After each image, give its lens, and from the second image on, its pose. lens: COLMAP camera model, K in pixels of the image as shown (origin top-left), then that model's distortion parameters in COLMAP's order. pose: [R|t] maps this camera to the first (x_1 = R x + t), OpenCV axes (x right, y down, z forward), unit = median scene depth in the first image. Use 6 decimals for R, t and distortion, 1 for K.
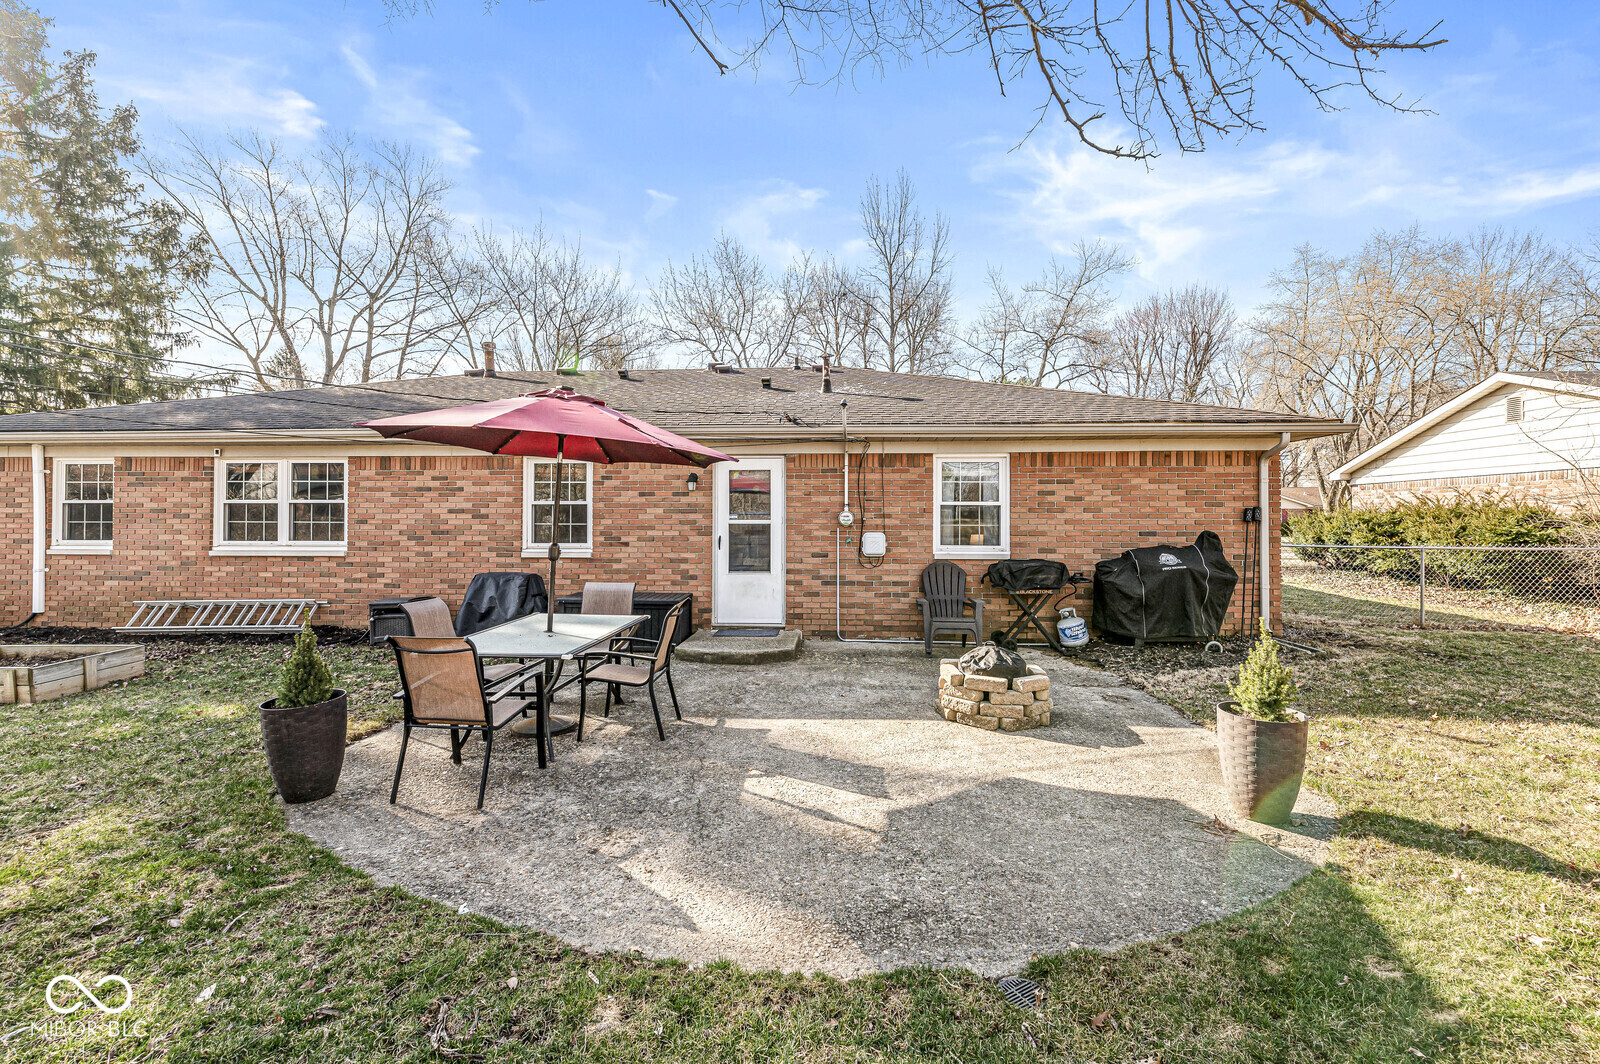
lens RADIAL K [[691.2, 0, 802.1], [0, 691.2, 521.5], [0, 0, 1]] dist [-0.000451, -0.000328]
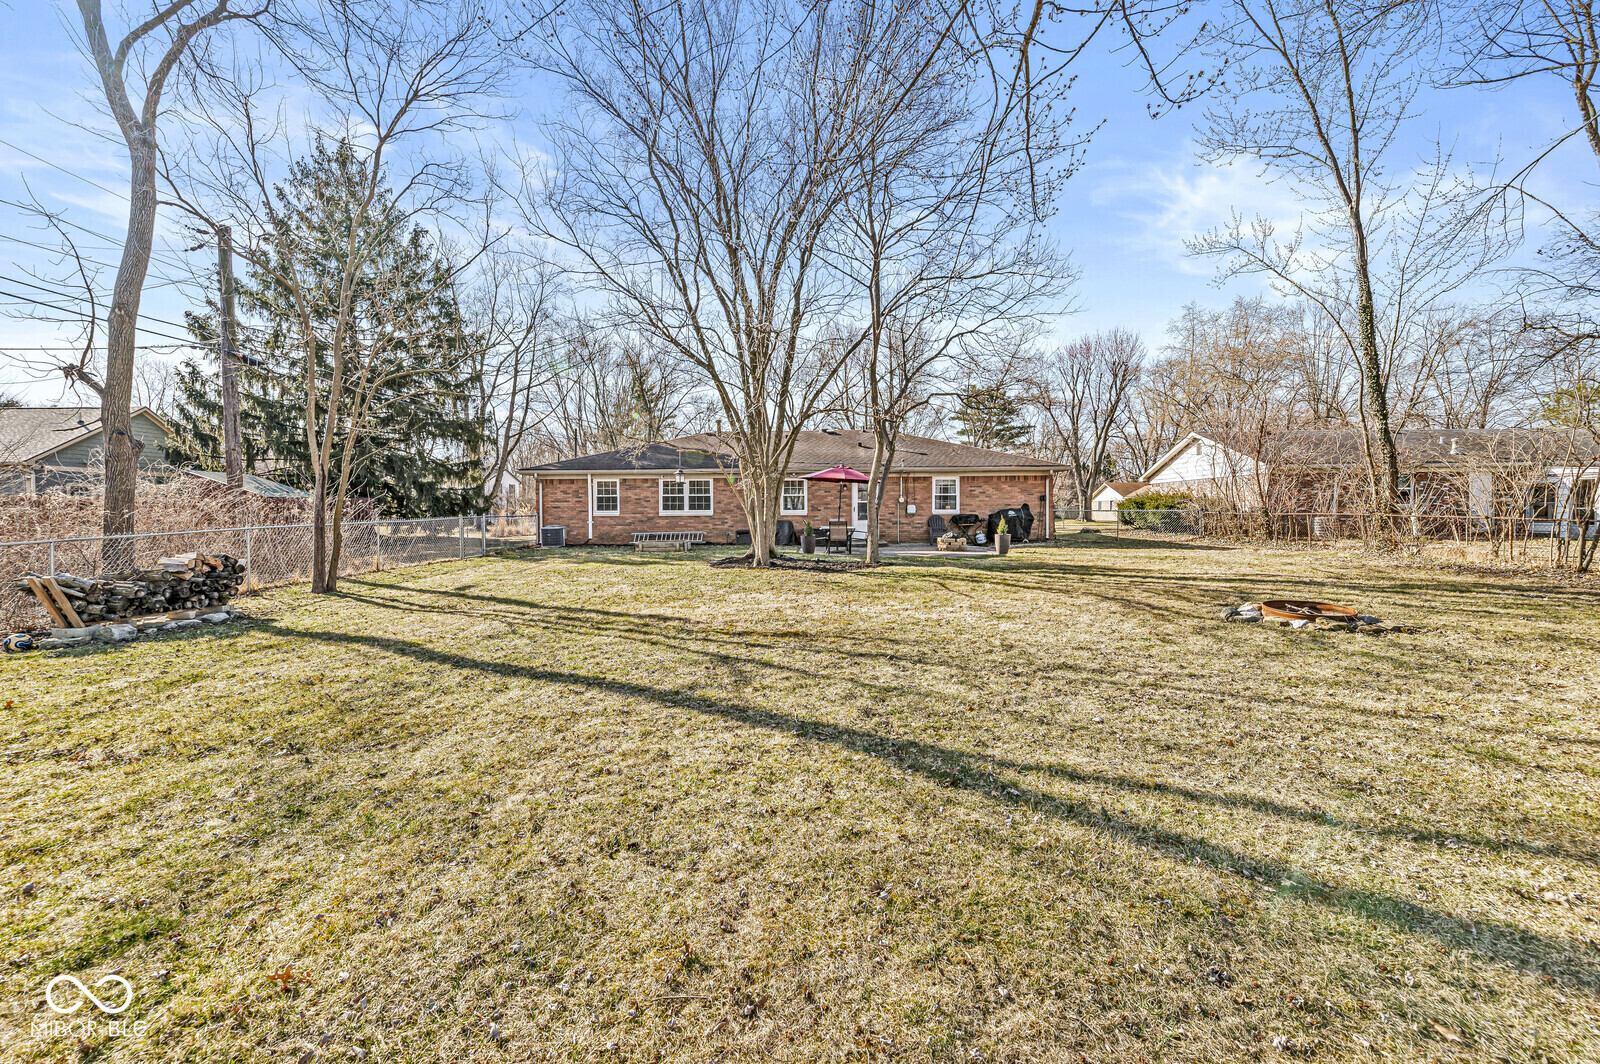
lens RADIAL K [[691.2, 0, 802.1], [0, 691.2, 521.5], [0, 0, 1]] dist [-0.000451, -0.000328]
pose [[0.999207, -0.006780, 0.039235, -0.443478], [0.006645, 0.999972, 0.003566, 0.069012], [-0.039258, -0.003302, 0.999224, -1.760541]]
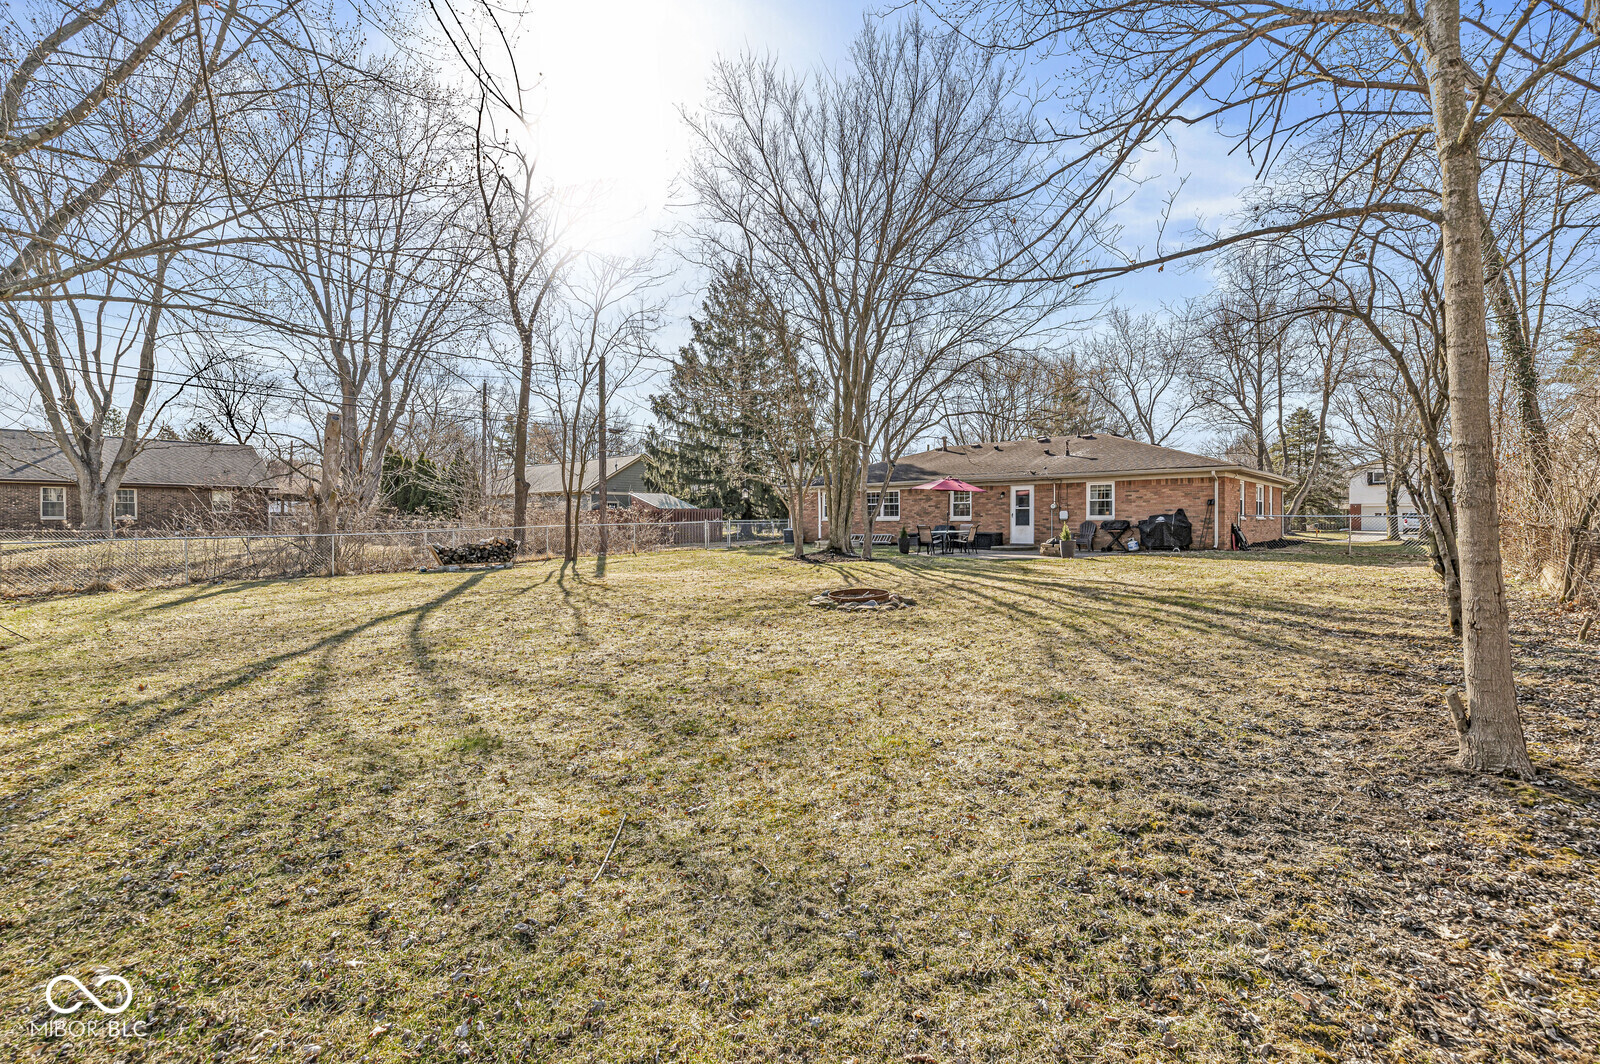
lens RADIAL K [[691.2, 0, 802.1], [0, 691.2, 521.5], [0, 0, 1]] dist [-0.000451, -0.000328]
pose [[0.786810, -0.002875, -0.617189, 1.000825], [0.003779, 0.999993, 0.000159, 0.053900], [0.617184, -0.002458, 0.786815, -1.873941]]
